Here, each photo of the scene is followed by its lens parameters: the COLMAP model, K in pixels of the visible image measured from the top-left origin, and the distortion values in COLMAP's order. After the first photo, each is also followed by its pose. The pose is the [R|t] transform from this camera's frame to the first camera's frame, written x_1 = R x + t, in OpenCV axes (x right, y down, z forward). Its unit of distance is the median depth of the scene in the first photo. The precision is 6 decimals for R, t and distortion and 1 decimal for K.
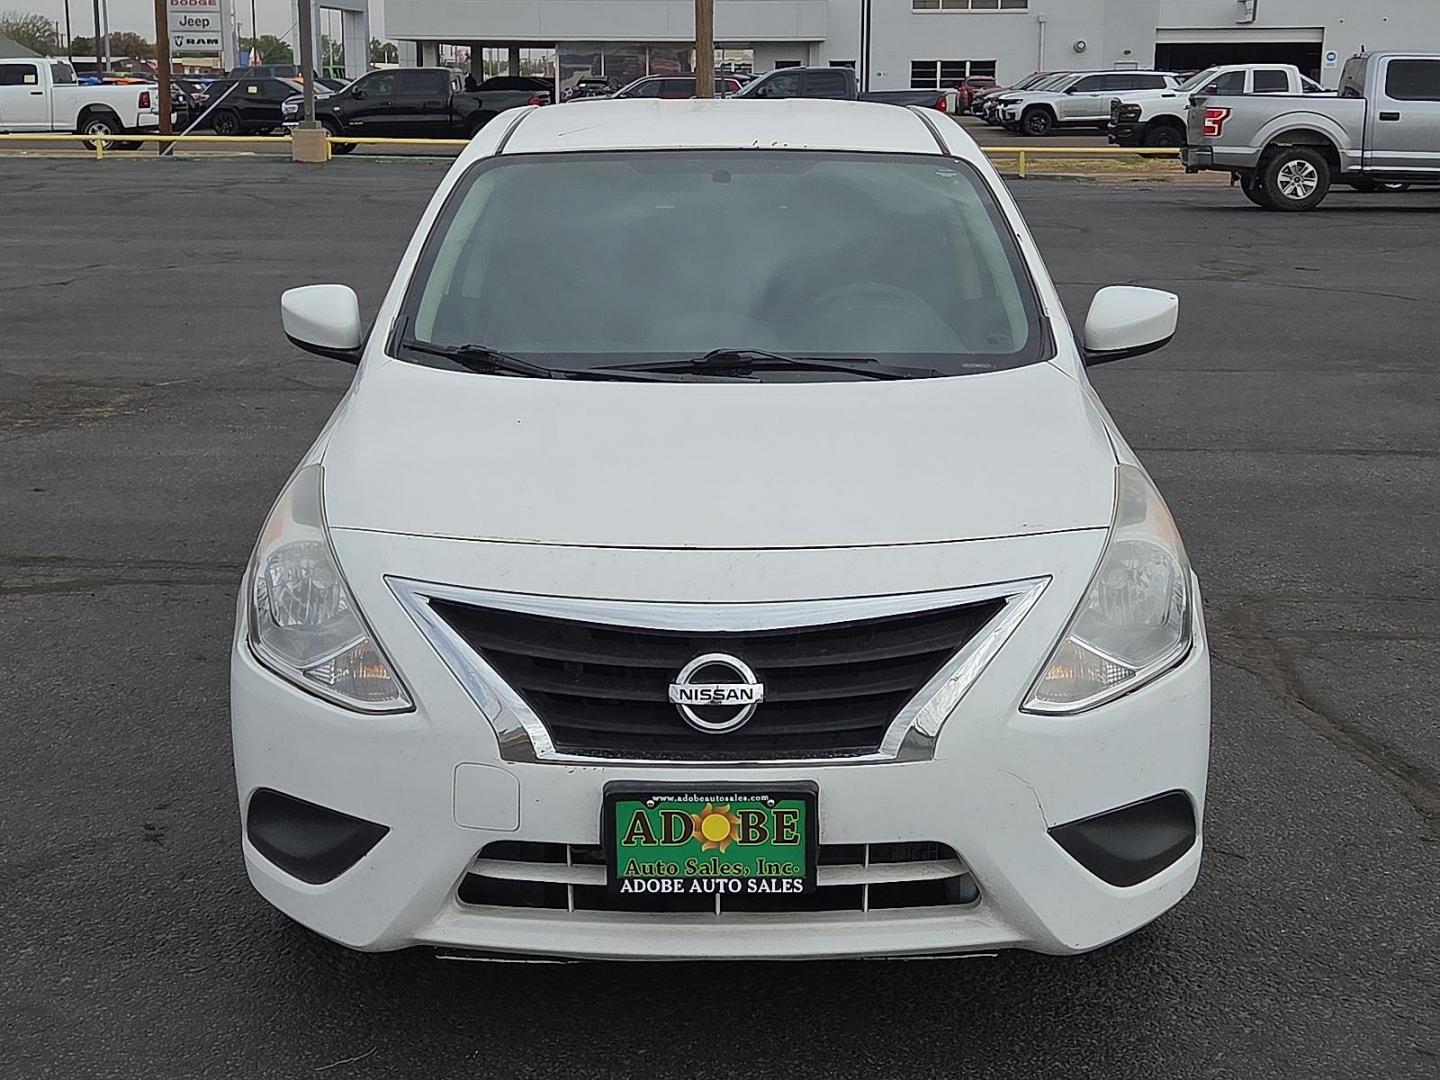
lens RADIAL K [[2112.0, 0, 726.0], [0, 2112.0, 577.9], [0, 0, 1]] dist [0.371857, -1.498538]
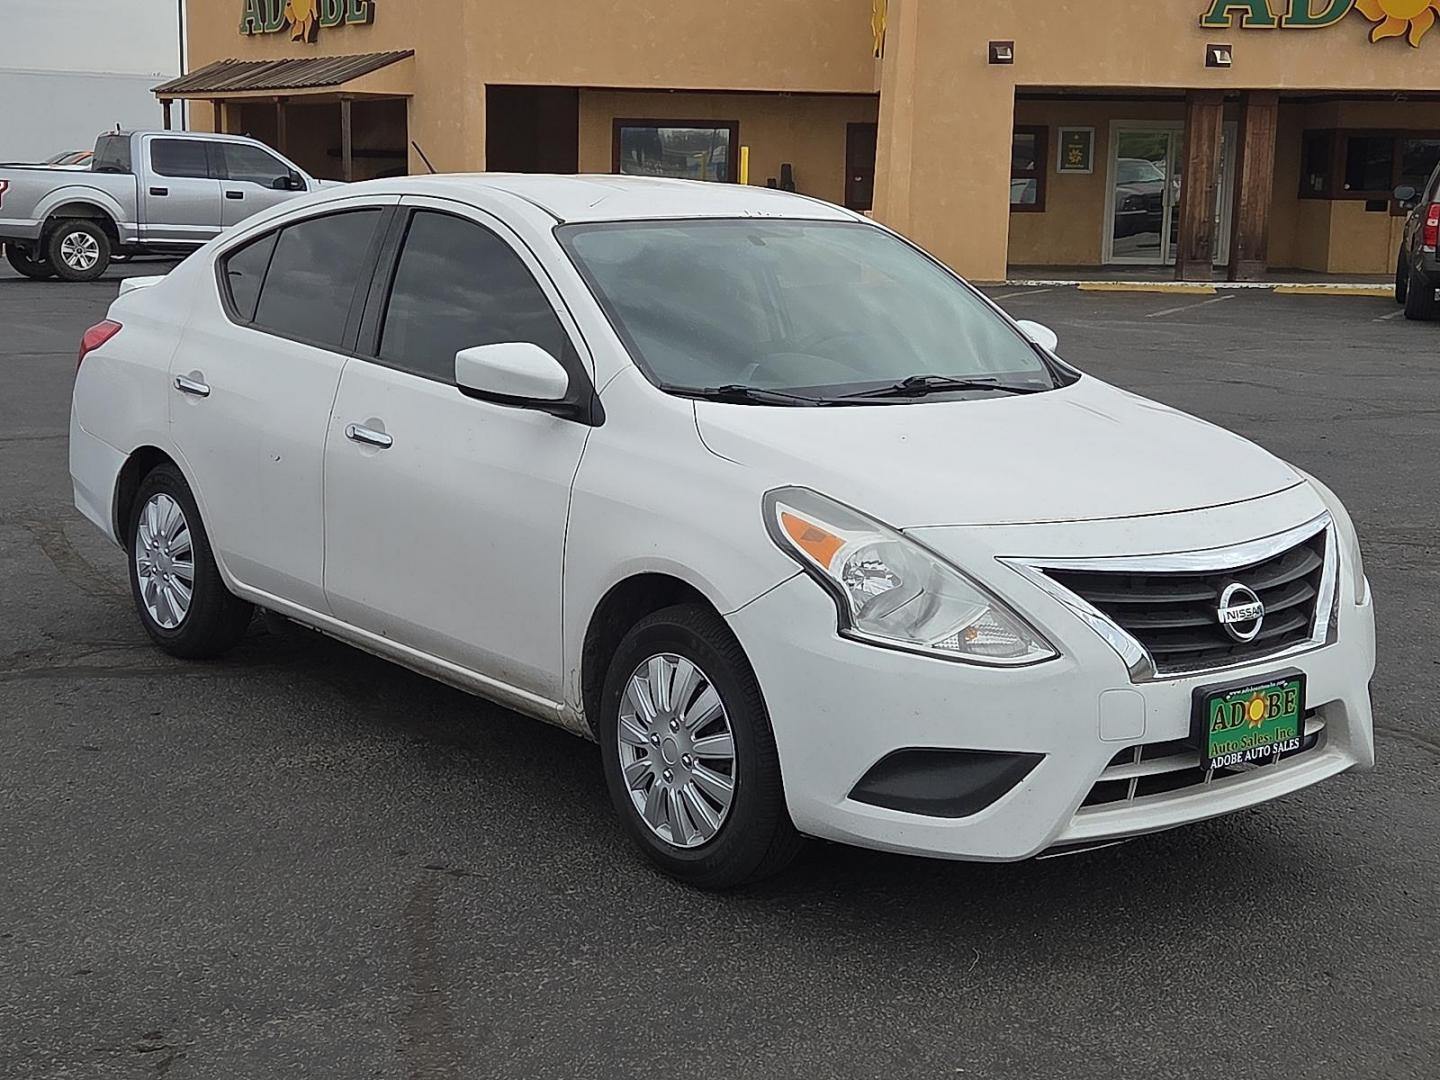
lens RADIAL K [[2150.1, 0, 702.1], [0, 2150.1, 538.2], [0, 0, 1]] dist [0.100719, 0.012308]
pose [[0.769471, -0.092993, 0.631876, -1.099790], [0.125456, 0.992076, -0.006771, -0.025213], [-0.626239, 0.084482, 0.775040, 0.135013]]
